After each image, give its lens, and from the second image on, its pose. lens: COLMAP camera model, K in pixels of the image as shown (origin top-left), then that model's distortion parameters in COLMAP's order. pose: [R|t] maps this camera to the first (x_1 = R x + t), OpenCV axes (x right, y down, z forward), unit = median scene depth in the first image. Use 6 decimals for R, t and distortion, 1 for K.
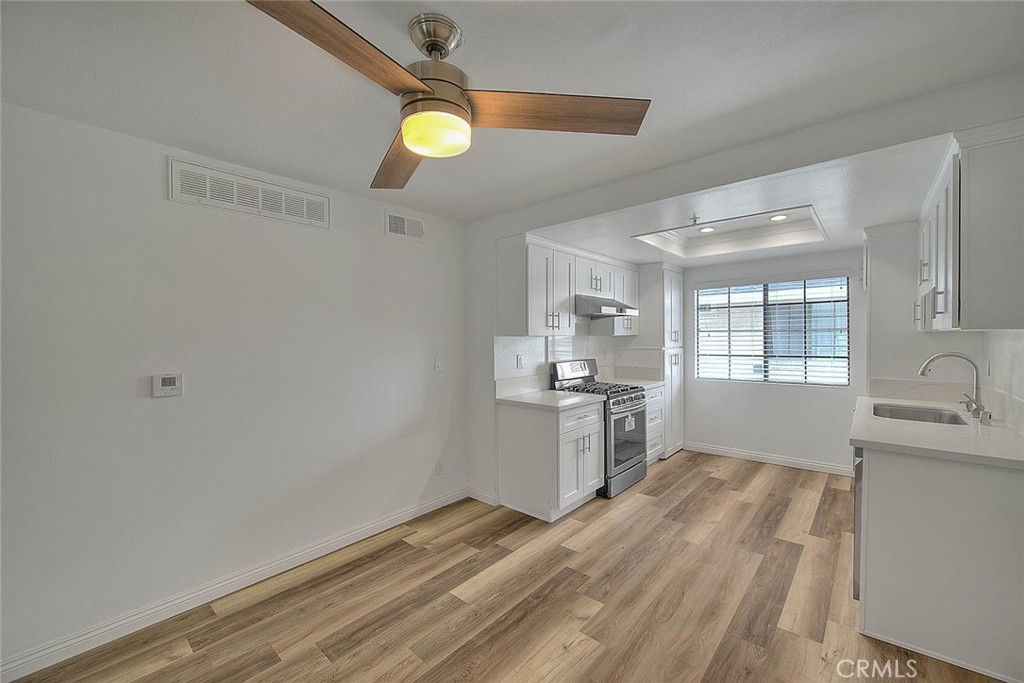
lens RADIAL K [[419.3, 0, 518.3], [0, 419.3, 342.4], [0, 0, 1]] dist [-0.000504, -0.000346]
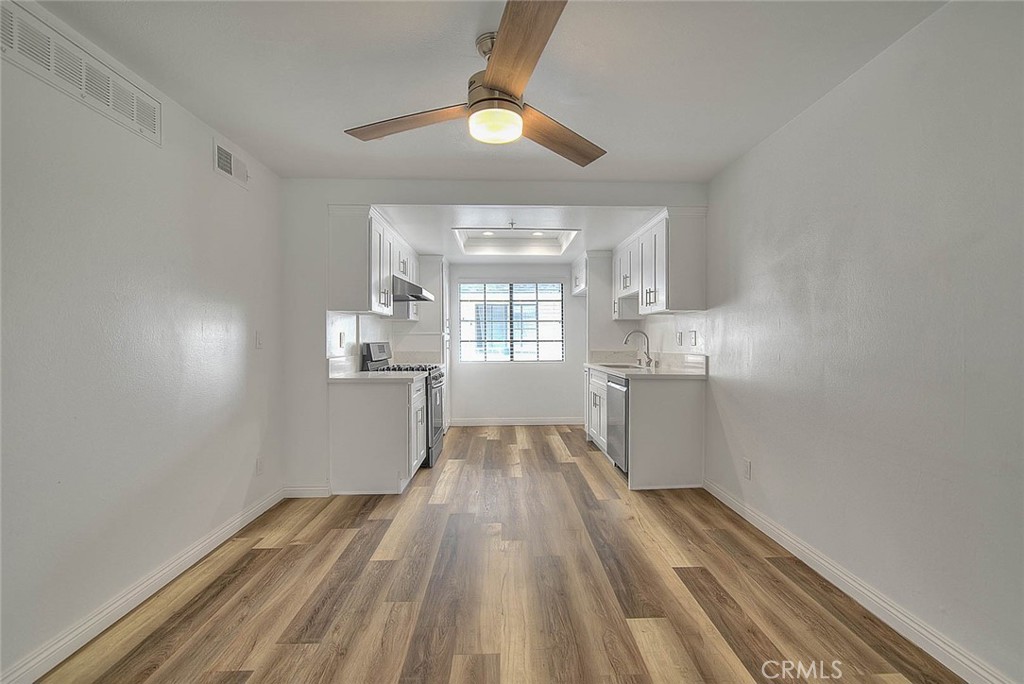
lens RADIAL K [[451.0, 0, 536.0], [0, 451.0, 340.9], [0, 0, 1]] dist [-0.000758, -0.000379]
pose [[0.707698, 0.004245, 0.706502, -0.453944], [0.007484, 0.999881, -0.013504, 0.073235], [-0.706475, 0.014844, 0.707582, -0.014658]]
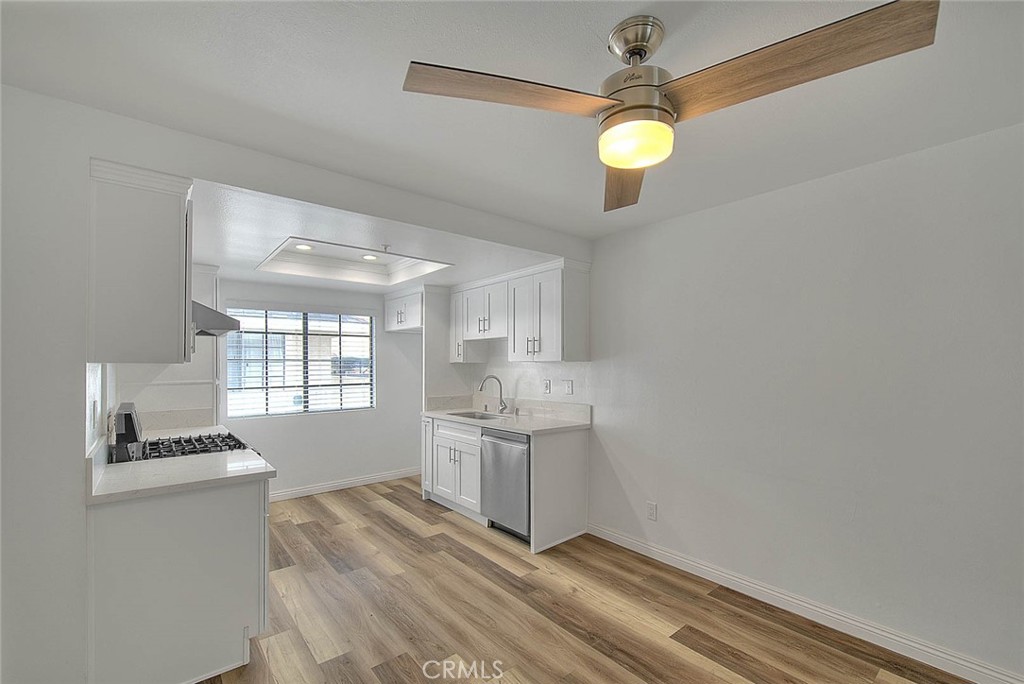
lens RADIAL K [[435.3, 0, 541.8], [0, 435.3, 361.8], [0, 0, 1]] dist [0.000405, -0.000196]
pose [[0.128595, 0.013686, 0.991603, -0.500242], [0.015456, 0.999756, -0.015803, 0.000293], [-0.991577, 0.017359, 0.128352, 0.464376]]
